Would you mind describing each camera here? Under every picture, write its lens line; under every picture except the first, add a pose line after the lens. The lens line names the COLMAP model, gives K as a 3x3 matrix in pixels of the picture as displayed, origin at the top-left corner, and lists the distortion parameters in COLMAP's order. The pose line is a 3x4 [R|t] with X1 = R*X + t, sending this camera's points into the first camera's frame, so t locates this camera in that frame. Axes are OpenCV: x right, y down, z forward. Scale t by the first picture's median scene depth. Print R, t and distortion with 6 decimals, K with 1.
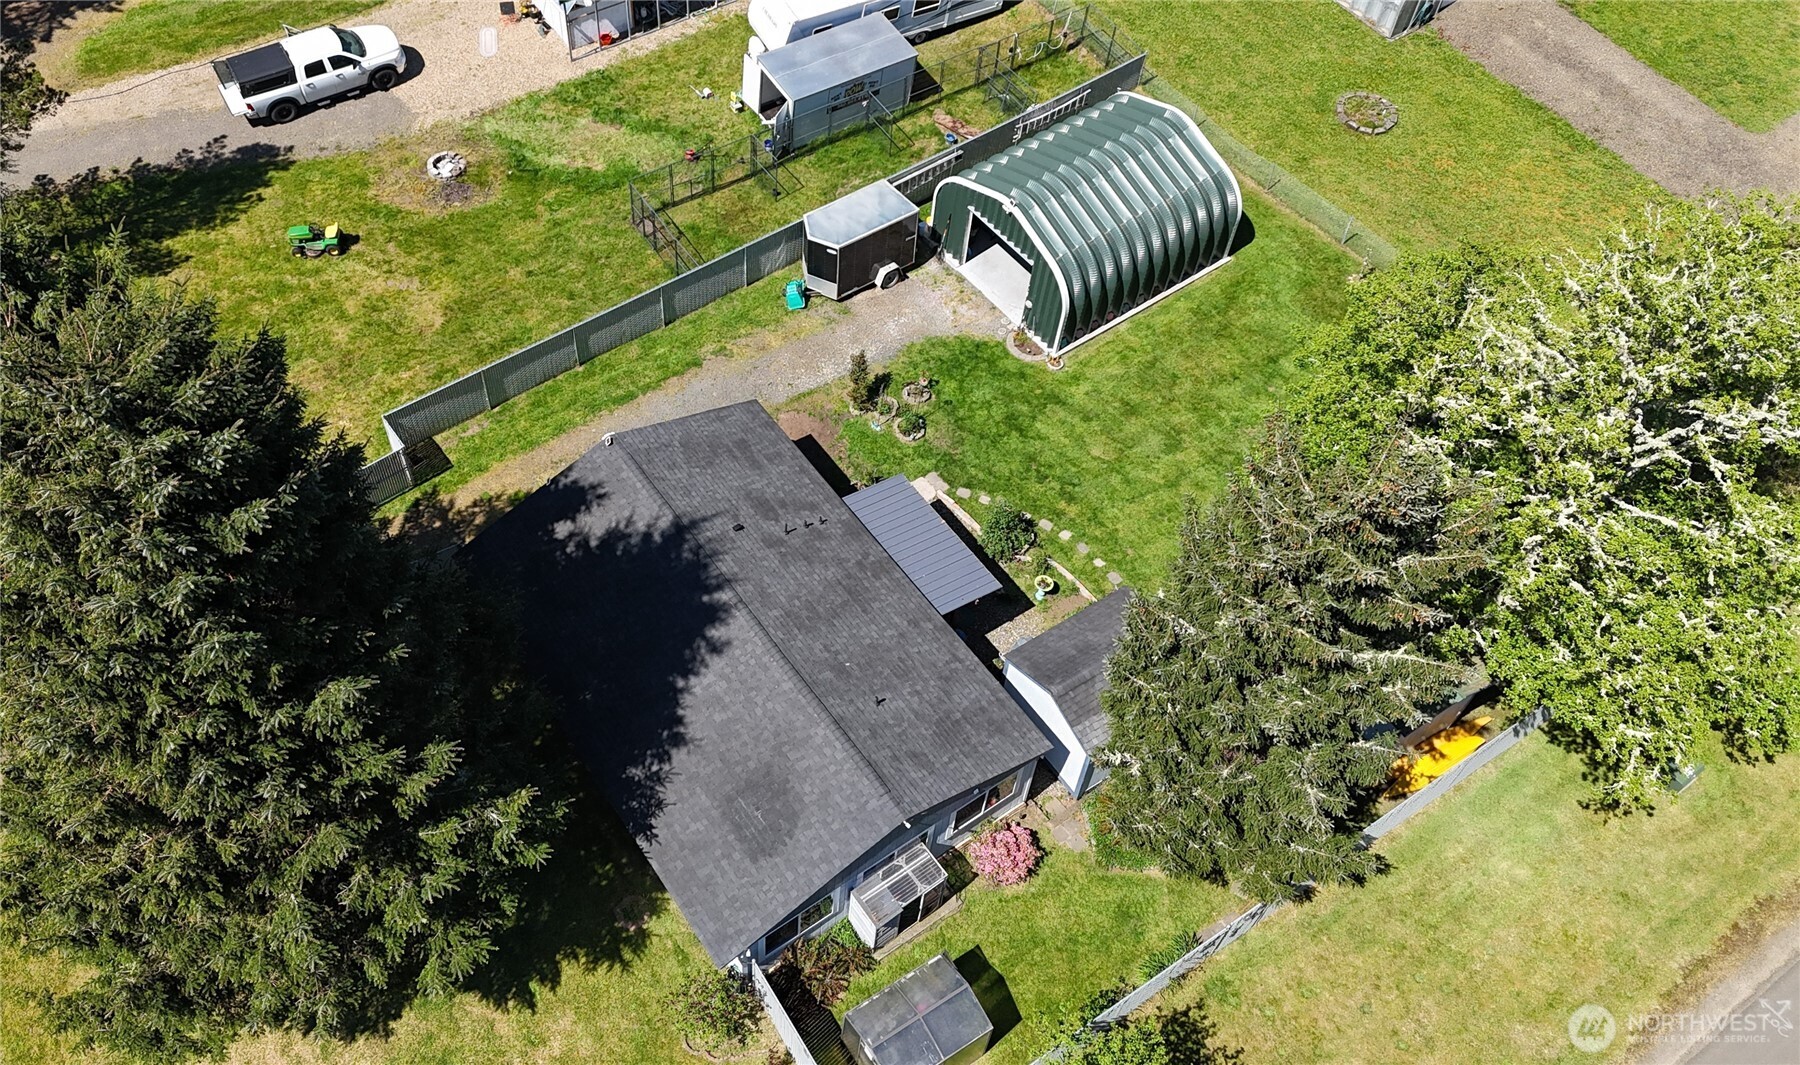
lens RADIAL K [[1517.9, 0, 793.2], [0, 1517.9, 491.2], [0, 0, 1]] dist [0.153788, -0.215525]
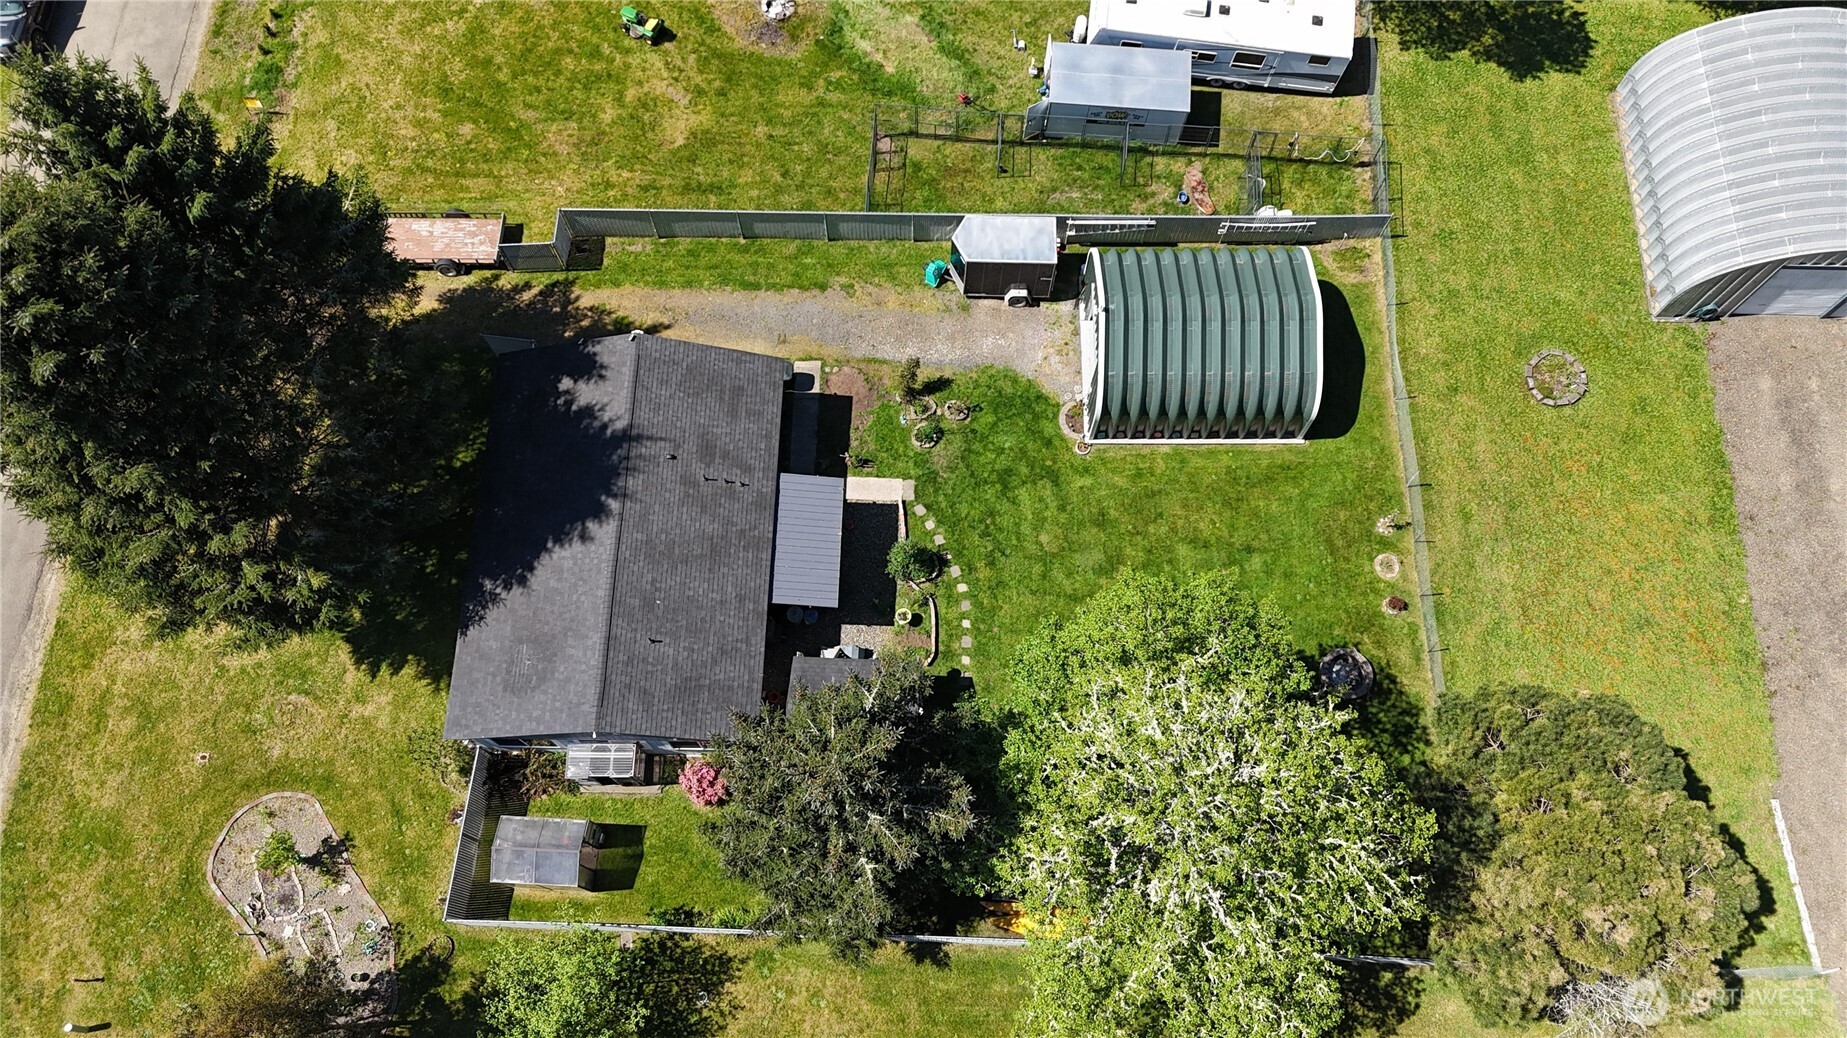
lens RADIAL K [[1359.2, 0, 923.5], [0, 1359.2, 519.0], [0, 0, 1]] dist [0.104860, -0.109659]
pose [[0.816452, 0.539147, -0.206706, 0.300187], [-0.459907, 0.823657, 0.331776, -0.307566], [0.349130, -0.175814, 0.920433, 0.028409]]
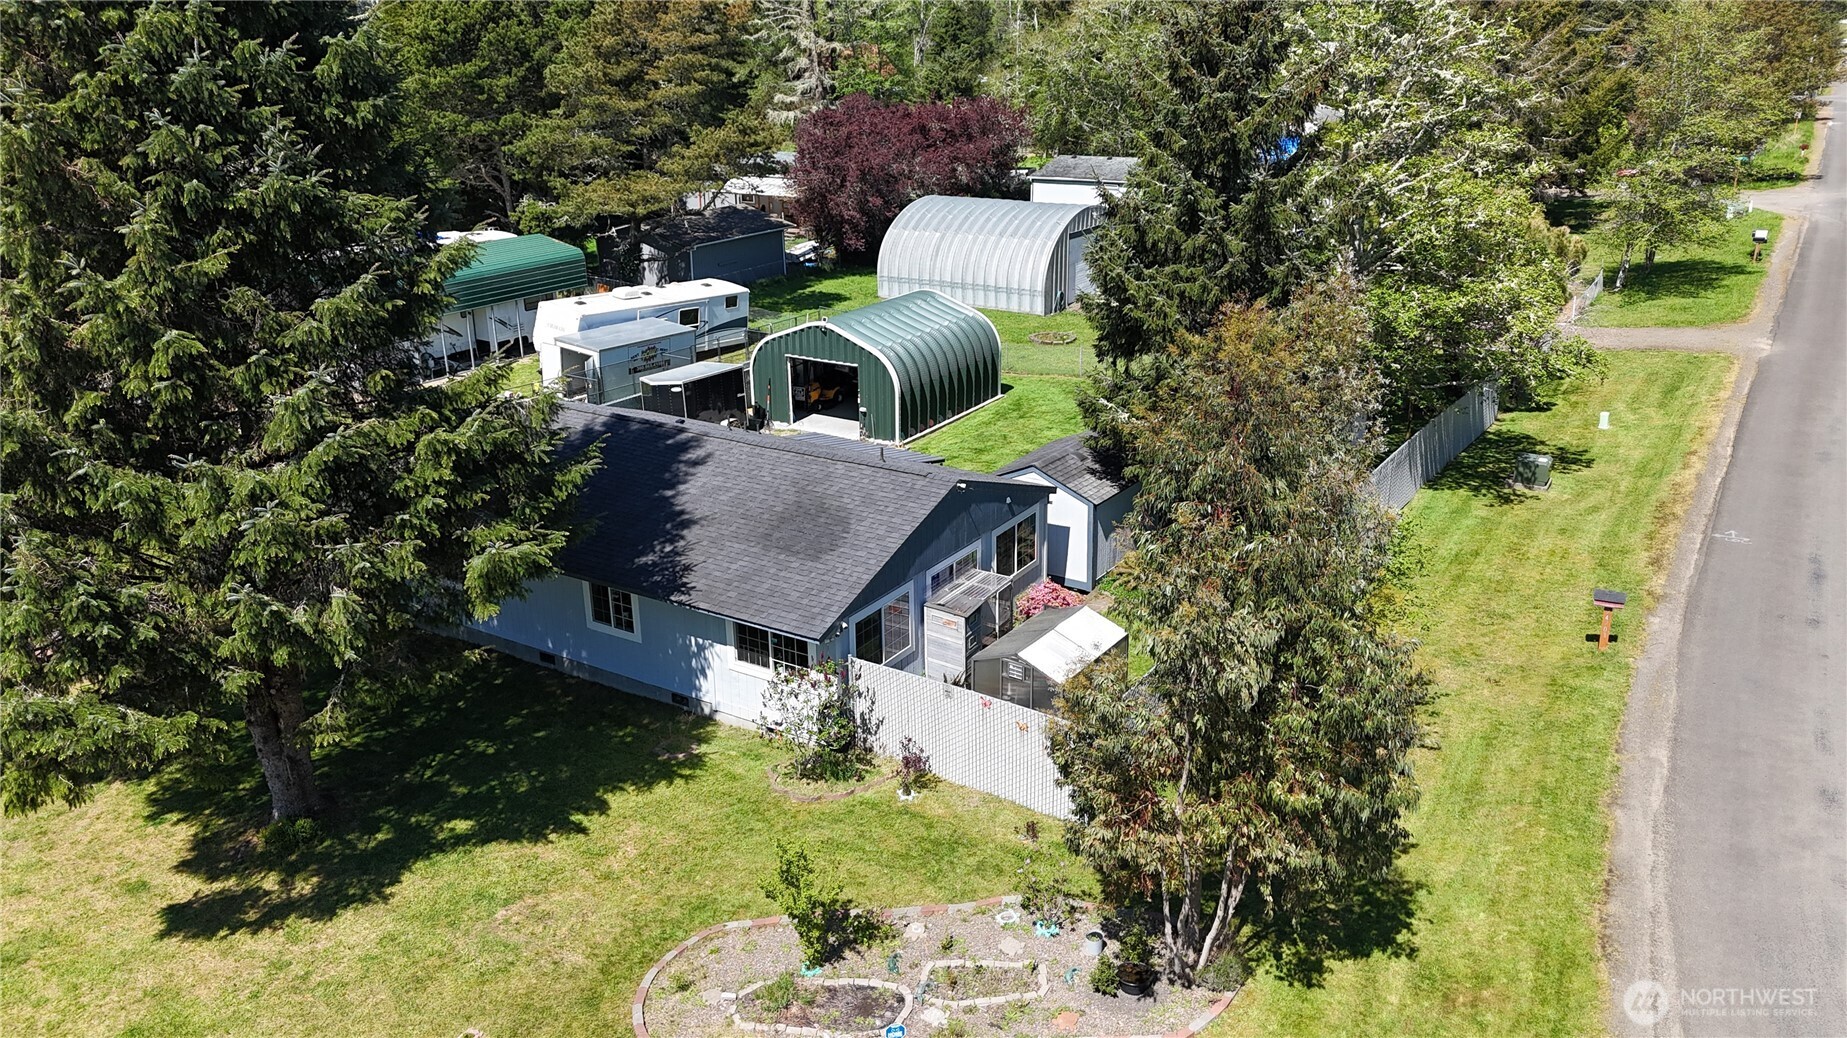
lens RADIAL K [[1359.2, 0, 923.5], [0, 1359.2, 519.0], [0, 0, 1]] dist [0.104860, -0.109659]
pose [[0.919424, -0.157112, 0.360522, -0.165210], [0.330836, 0.804633, -0.493066, 0.422200], [-0.212622, 0.572610, 0.791777, 0.244023]]
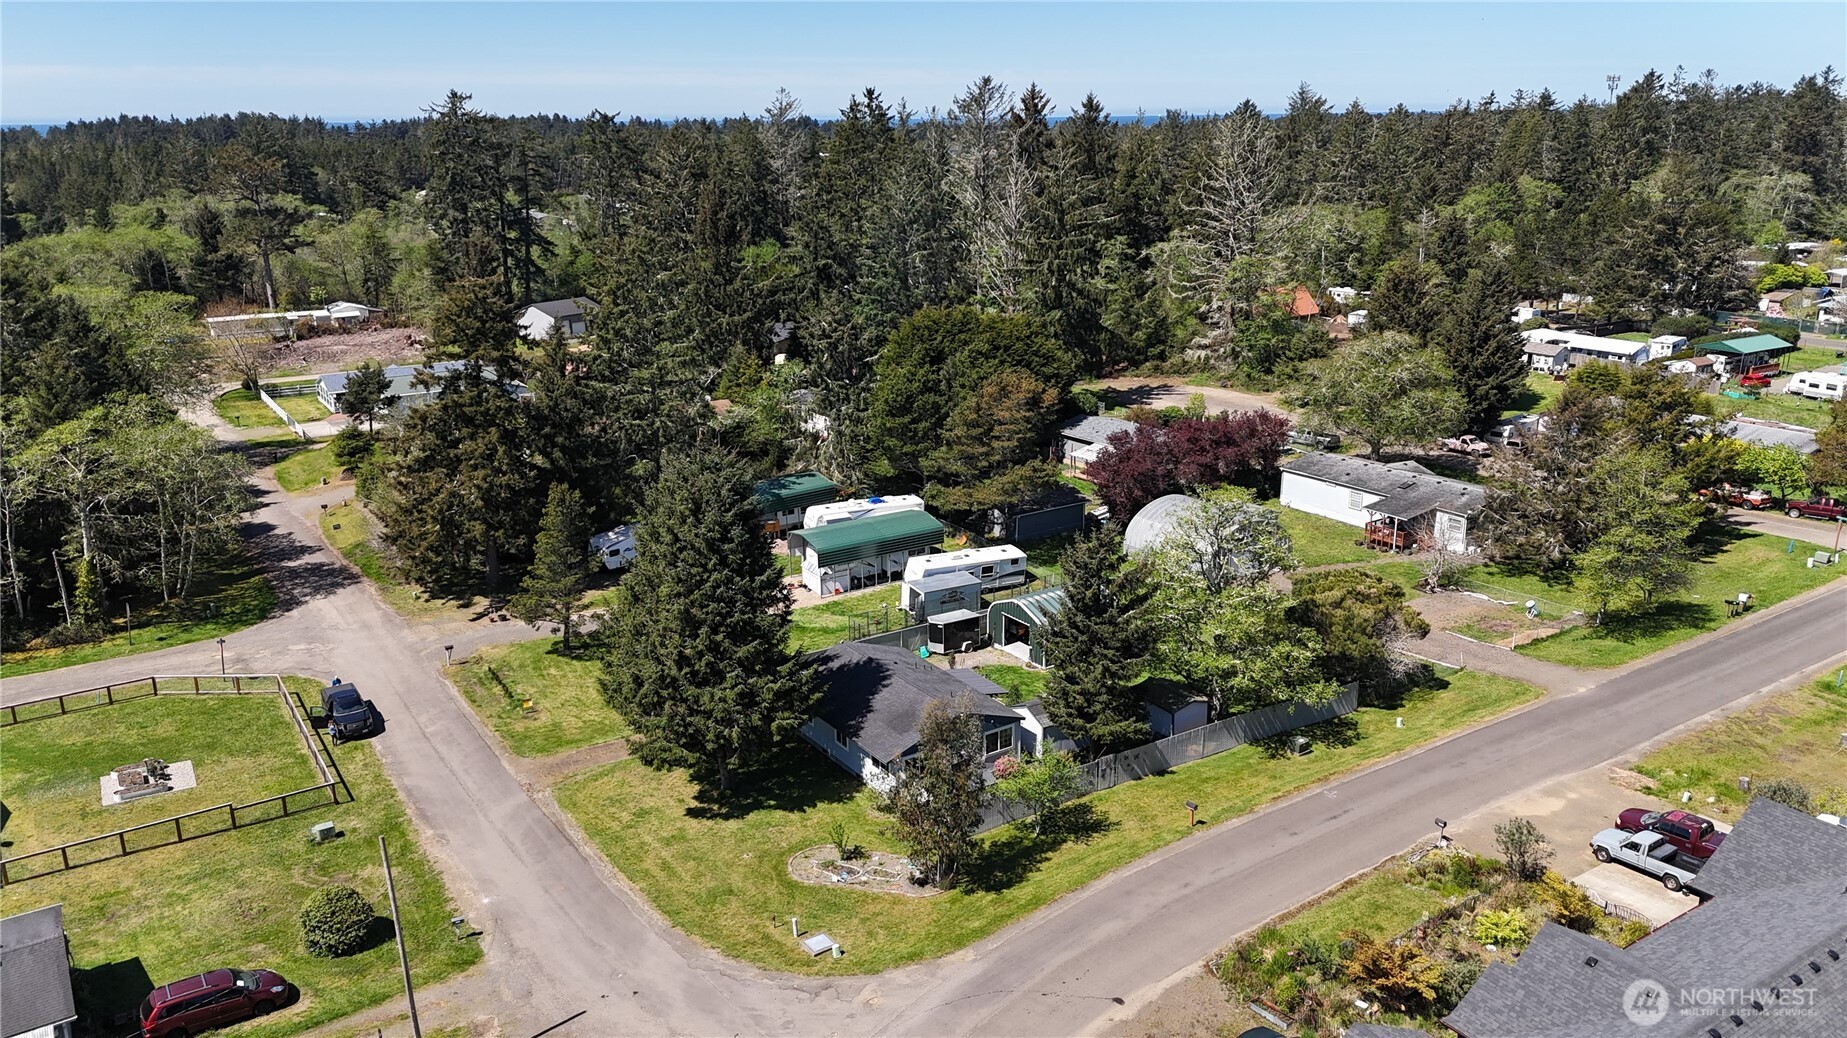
lens RADIAL K [[1359.2, 0, 923.5], [0, 1359.2, 519.0], [0, 0, 1]] dist [0.104860, -0.109659]
pose [[0.999626, -0.019463, -0.019198, 0.040011], [0.003813, 0.794656, -0.607048, 0.867936], [0.027071, 0.606748, 0.794433, -0.627037]]
